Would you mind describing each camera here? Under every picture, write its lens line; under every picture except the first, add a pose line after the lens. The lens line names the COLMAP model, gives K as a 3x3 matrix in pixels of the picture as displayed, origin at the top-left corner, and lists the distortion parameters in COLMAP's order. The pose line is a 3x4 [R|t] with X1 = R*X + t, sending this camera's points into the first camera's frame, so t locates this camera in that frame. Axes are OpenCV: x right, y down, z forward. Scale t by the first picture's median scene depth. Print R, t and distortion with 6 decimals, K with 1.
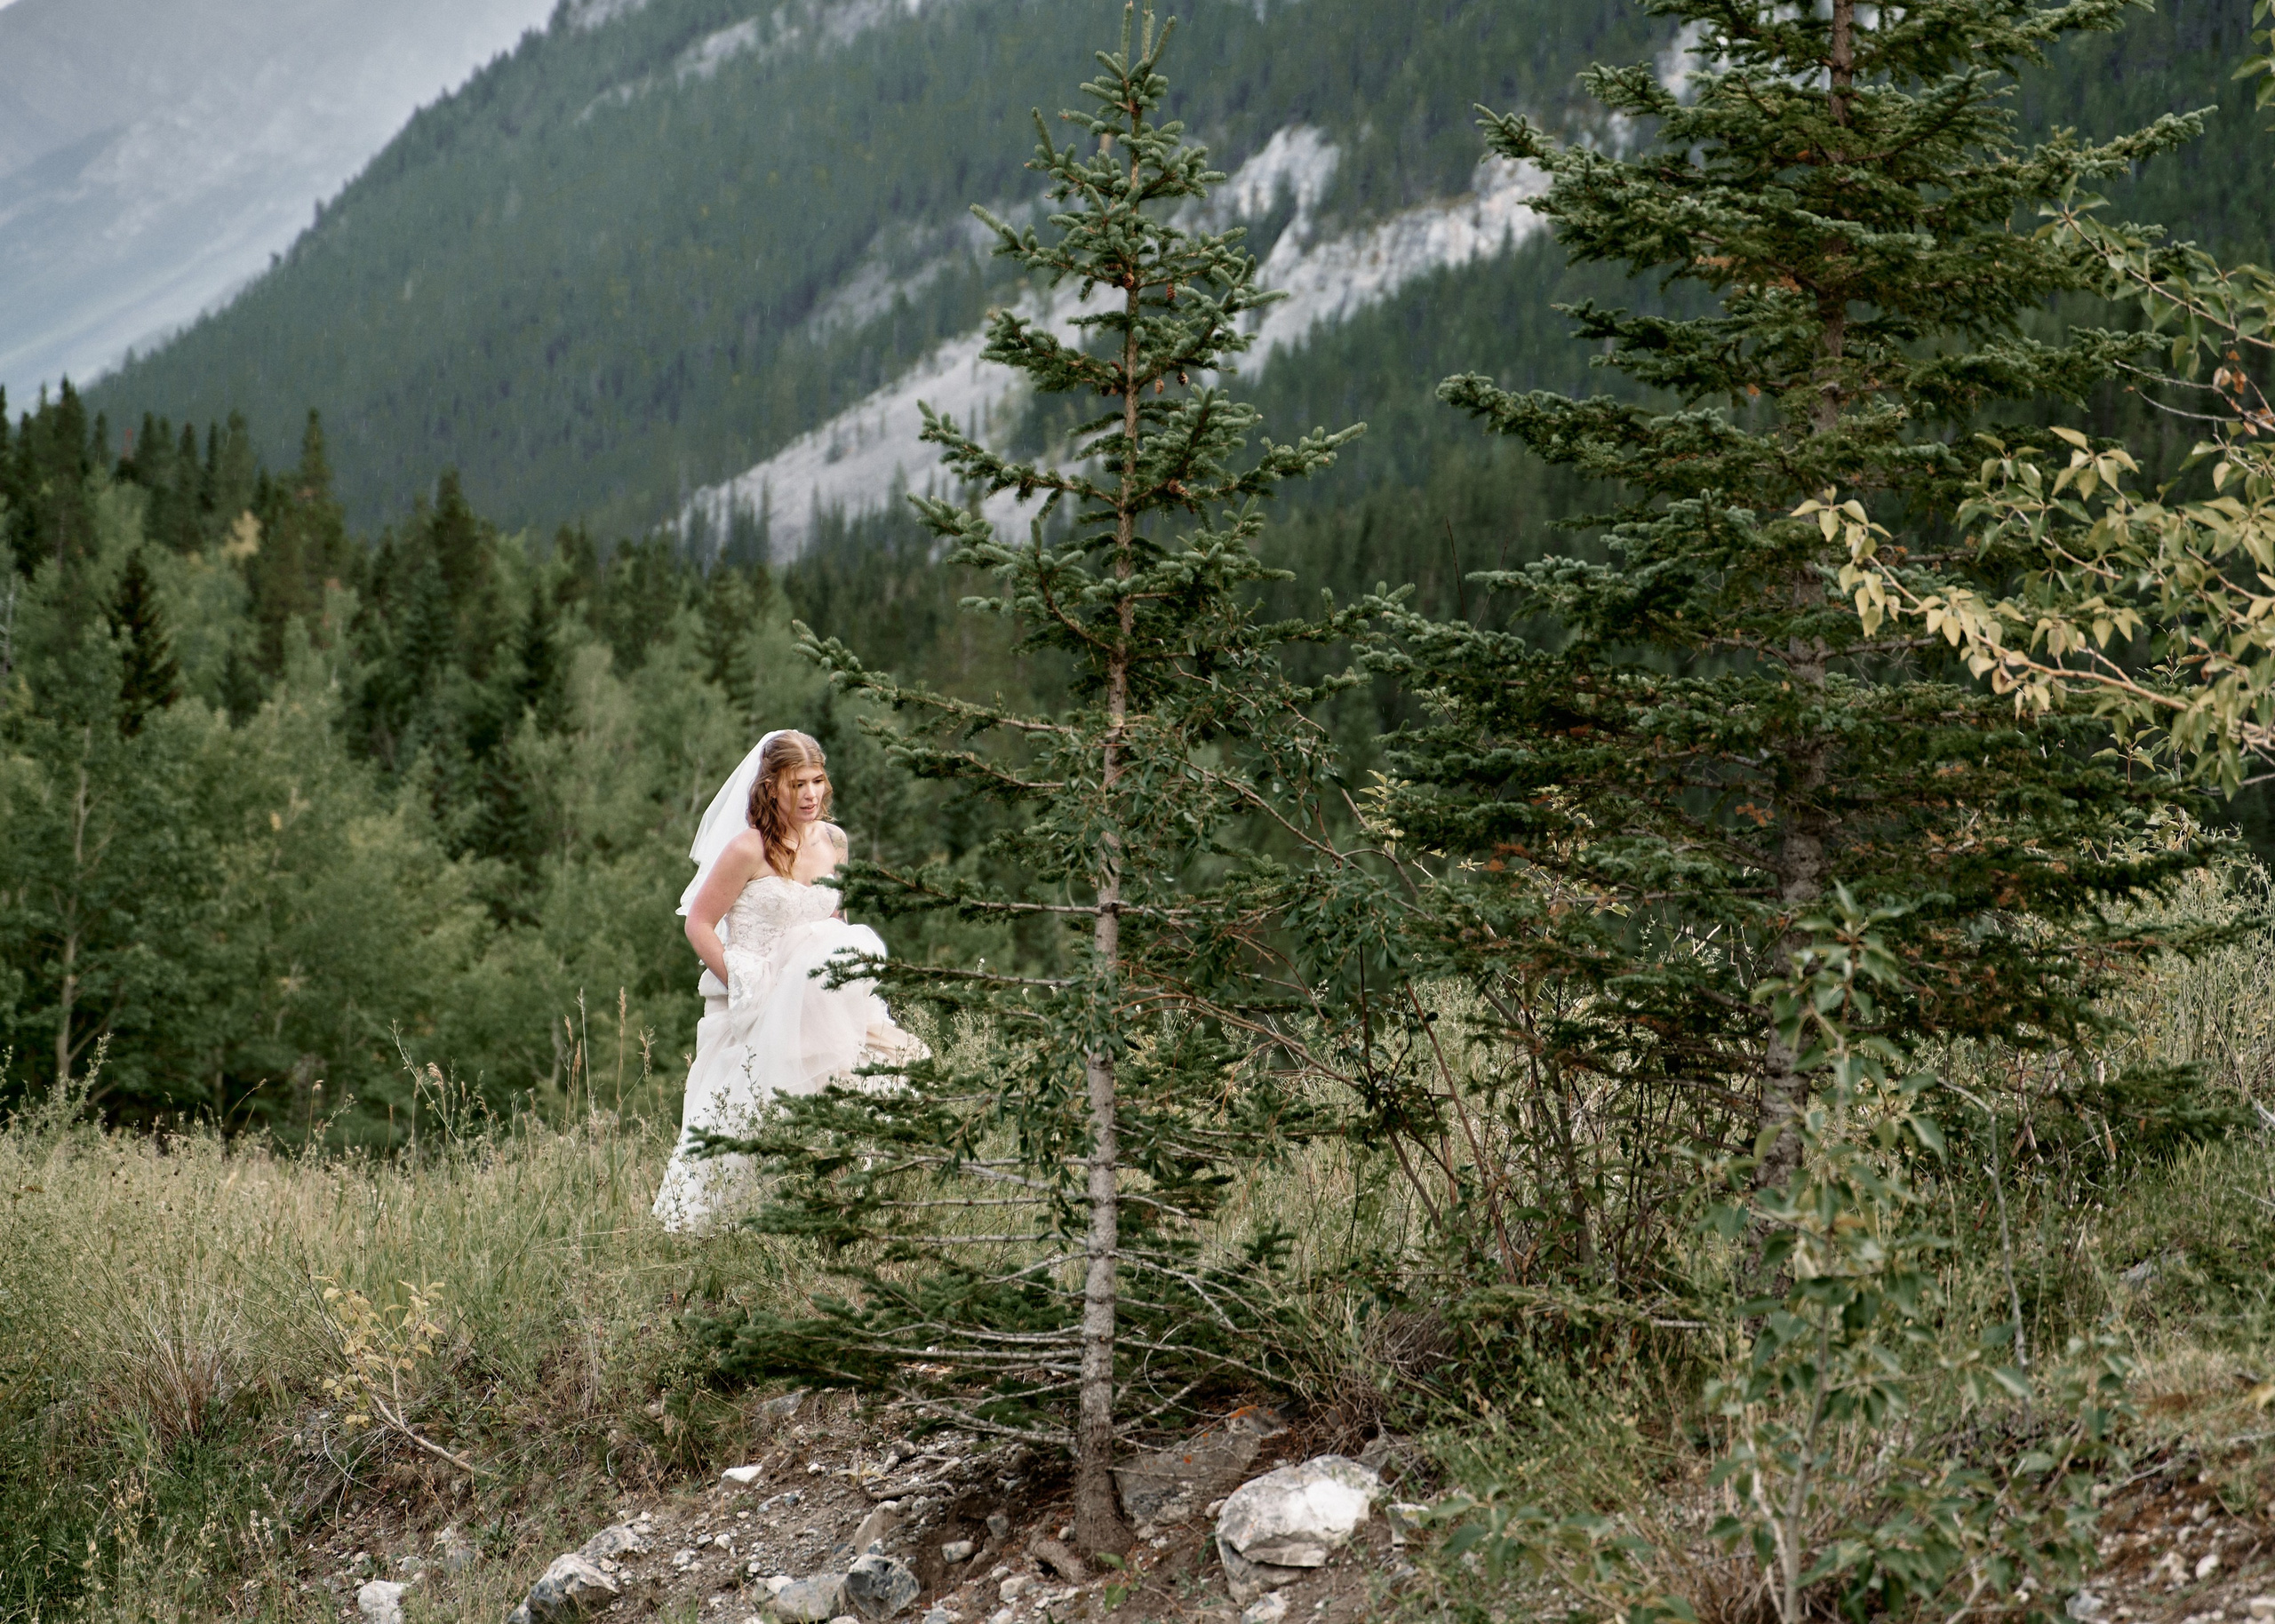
lens RADIAL K [[6061.3, 0, 1137.5], [0, 6061.3, 811.2], [0, 0, 1]] dist [0.013481, -0.828670]
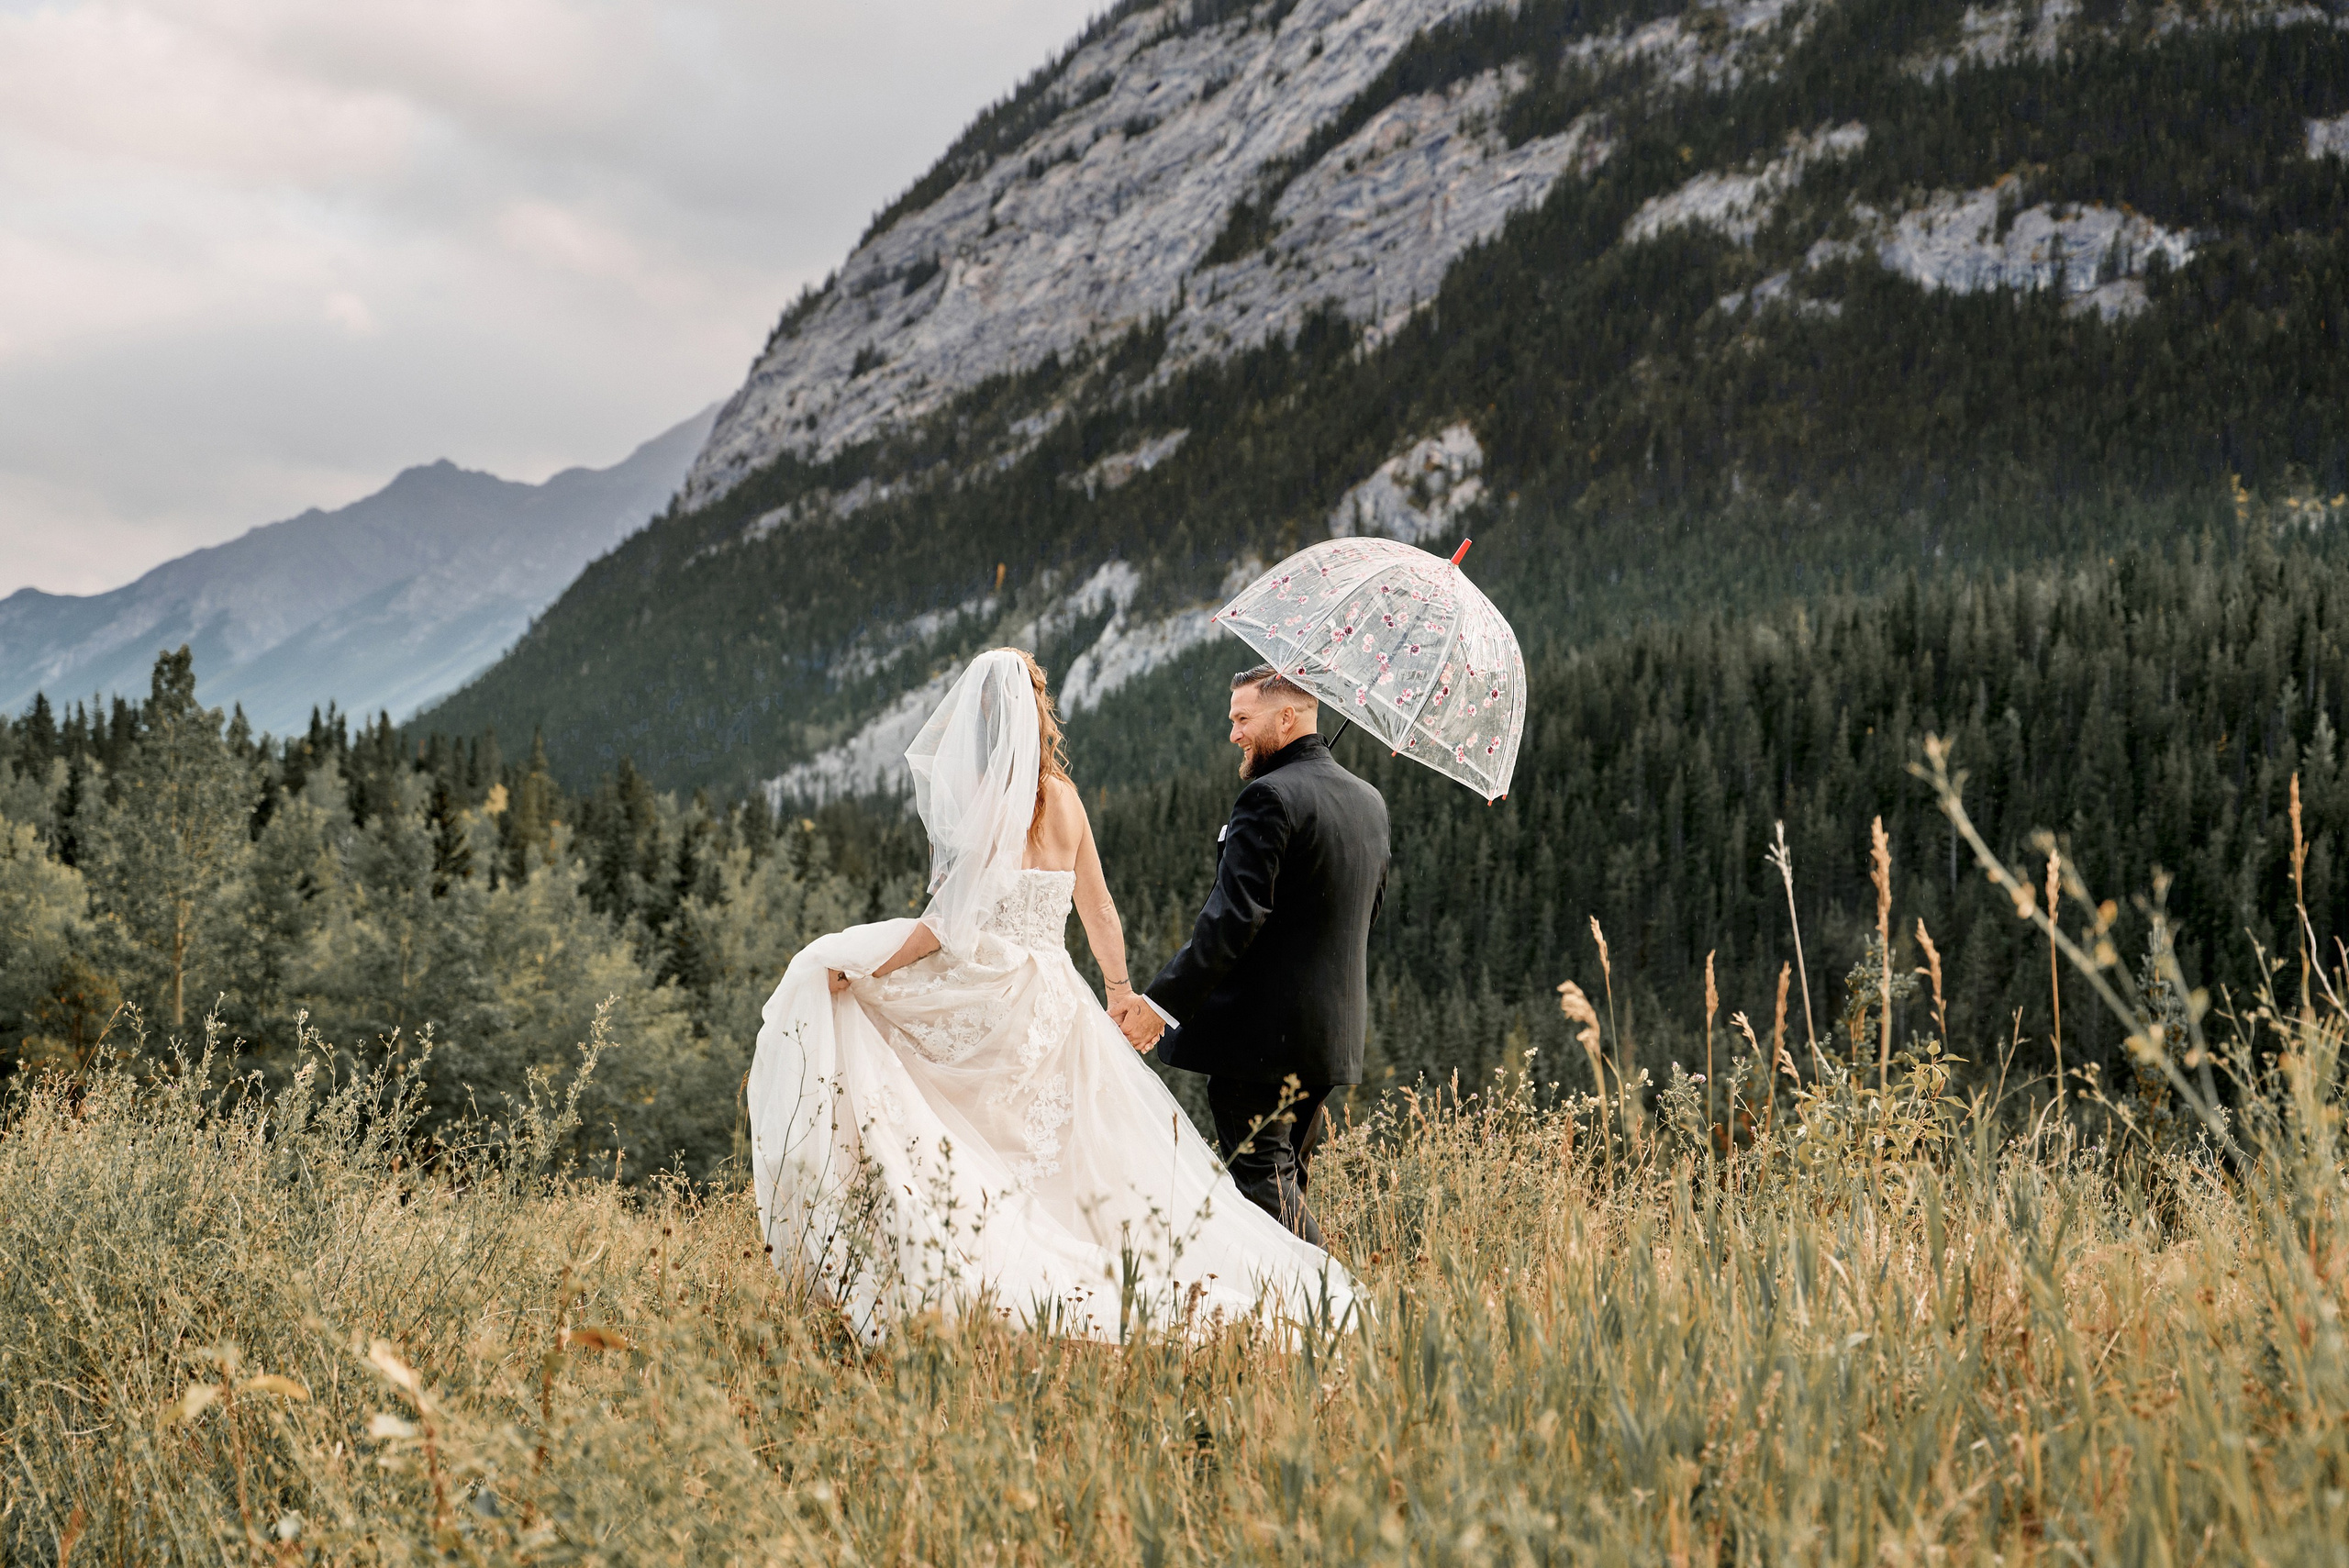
lens RADIAL K [[4342.7, 0, 1174.4], [0, 4342.7, 785.5], [0, 0, 1]] dist [0.141085, 0.063973]
pose [[0.999895, -0.014391, 0.001519, 0.039724], [0.014433, 0.999332, -0.033579, -0.009980], [-0.001035, 0.033597, 0.999435, -0.201765]]
